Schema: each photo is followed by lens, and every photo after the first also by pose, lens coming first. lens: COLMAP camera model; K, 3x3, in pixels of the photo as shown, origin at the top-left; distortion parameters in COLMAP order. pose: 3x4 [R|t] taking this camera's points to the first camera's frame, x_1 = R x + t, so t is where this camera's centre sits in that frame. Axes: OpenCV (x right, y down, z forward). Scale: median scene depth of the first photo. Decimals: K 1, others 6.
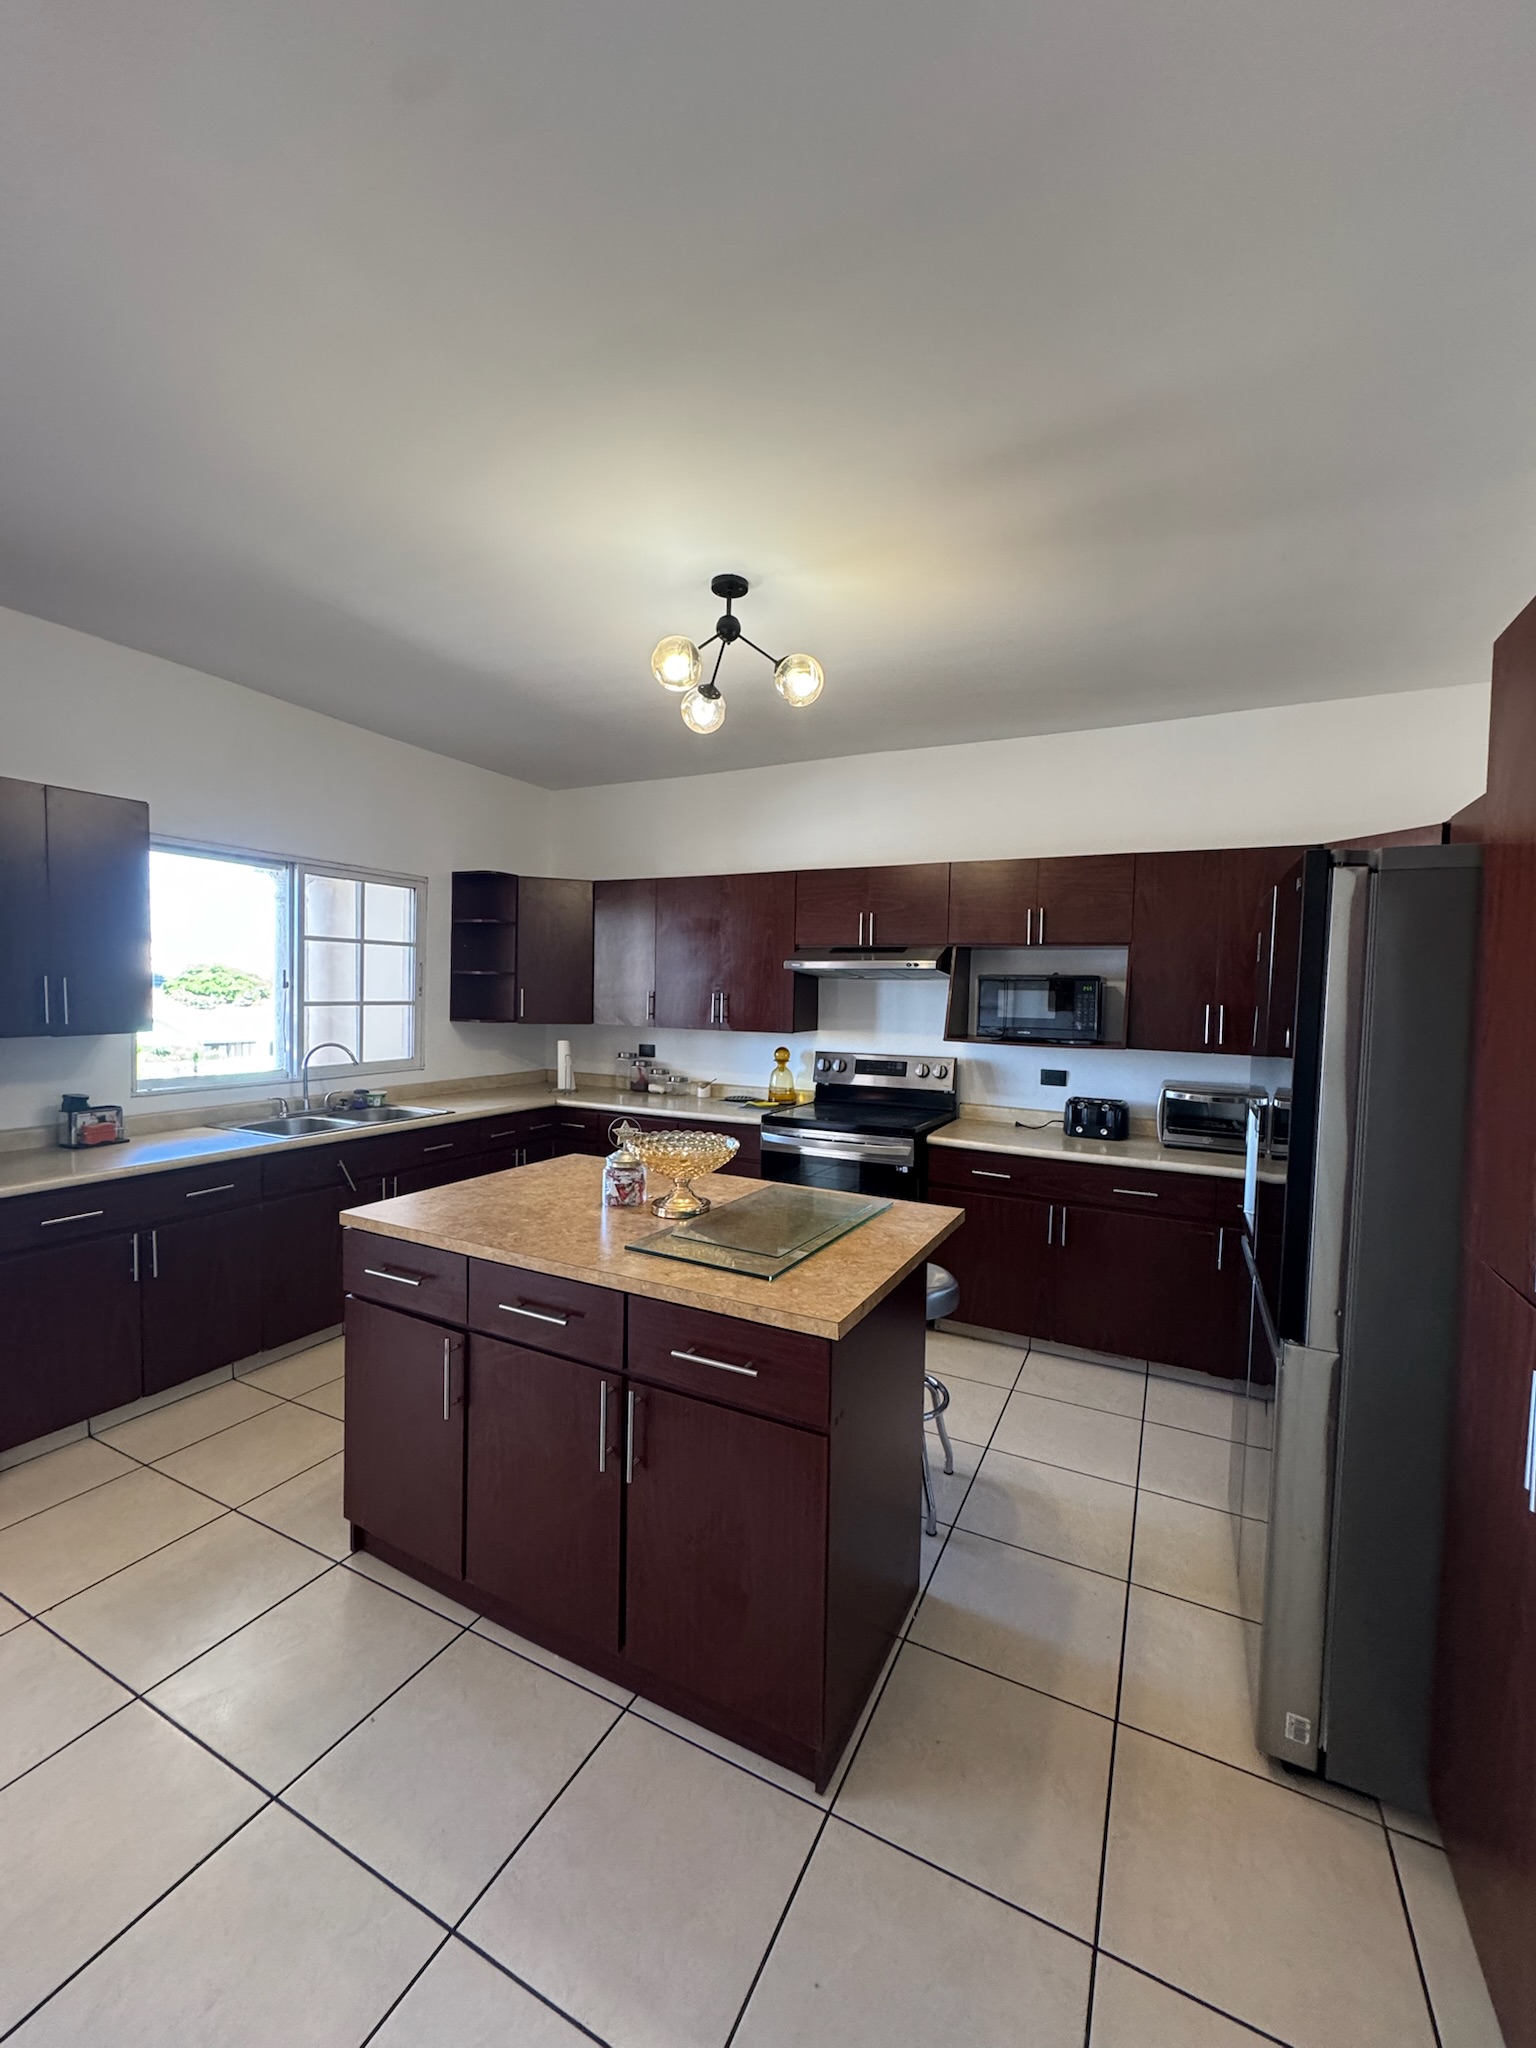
lens RADIAL K [[815.6, 0, 769.1], [0, 815.6, 1021.5], [0, 0, 1]] dist [-0.000154, -0.000016]
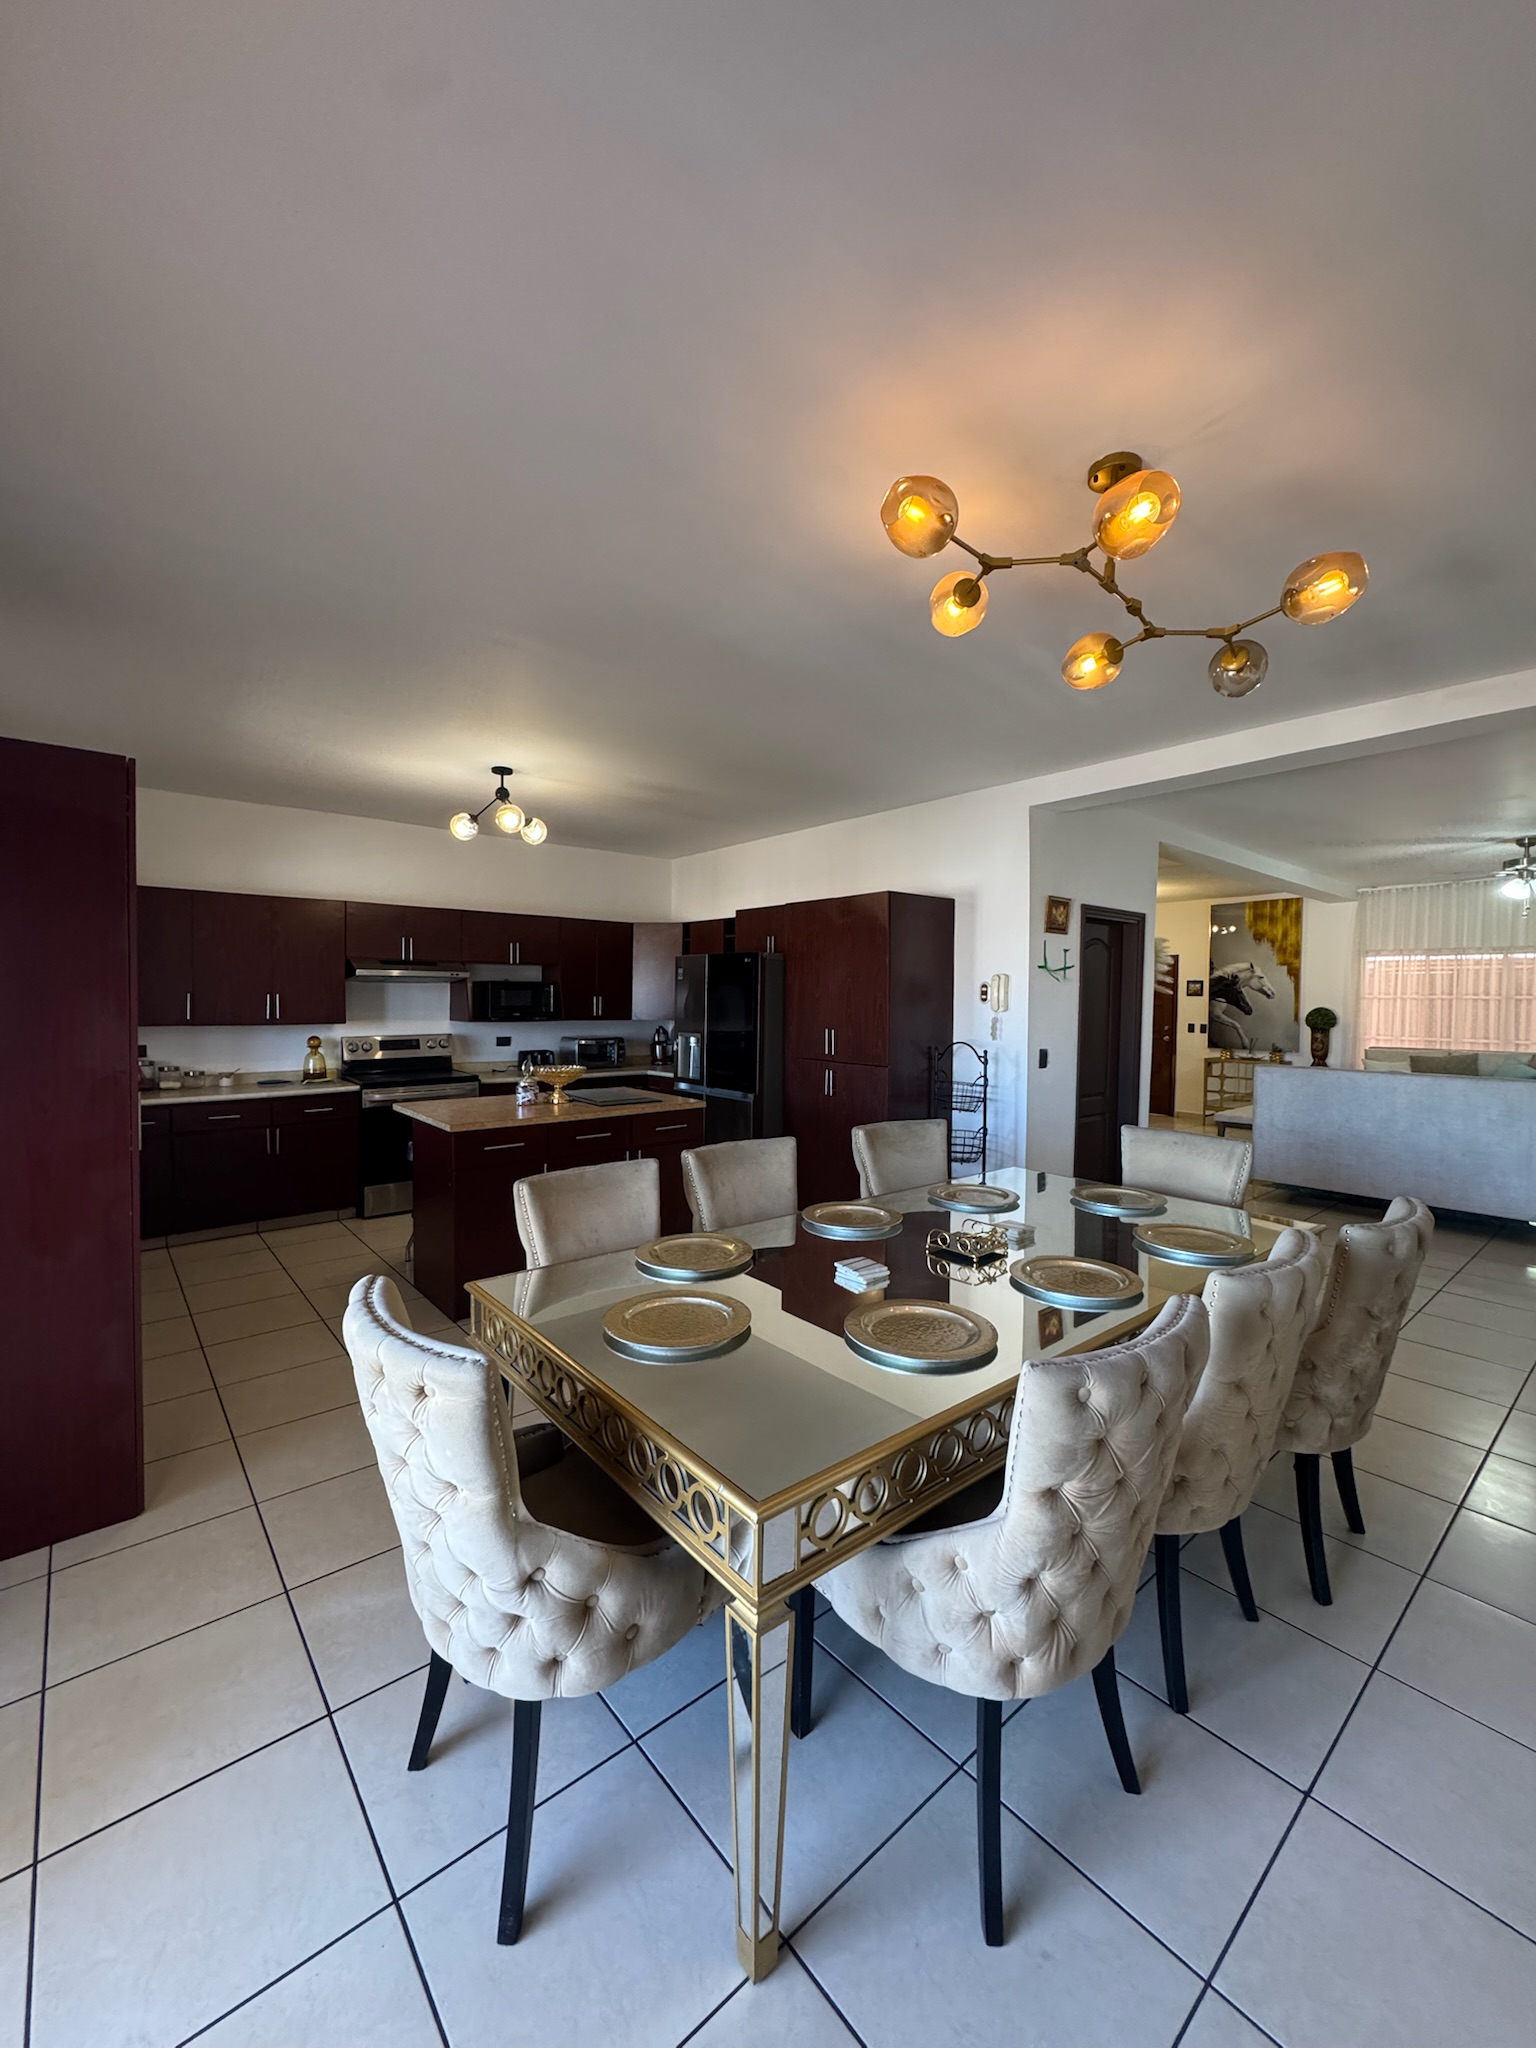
lens RADIAL K [[815.6, 0, 766.7], [0, 815.6, 1021.6], [0, 0, 1]] dist [-0.000154, -0.000016]
pose [[0.390125, -0.049173, 0.919448, -0.920514], [0.033088, 0.998677, 0.039370, -0.018628], [-0.920167, 0.015063, 0.391236, -0.147213]]
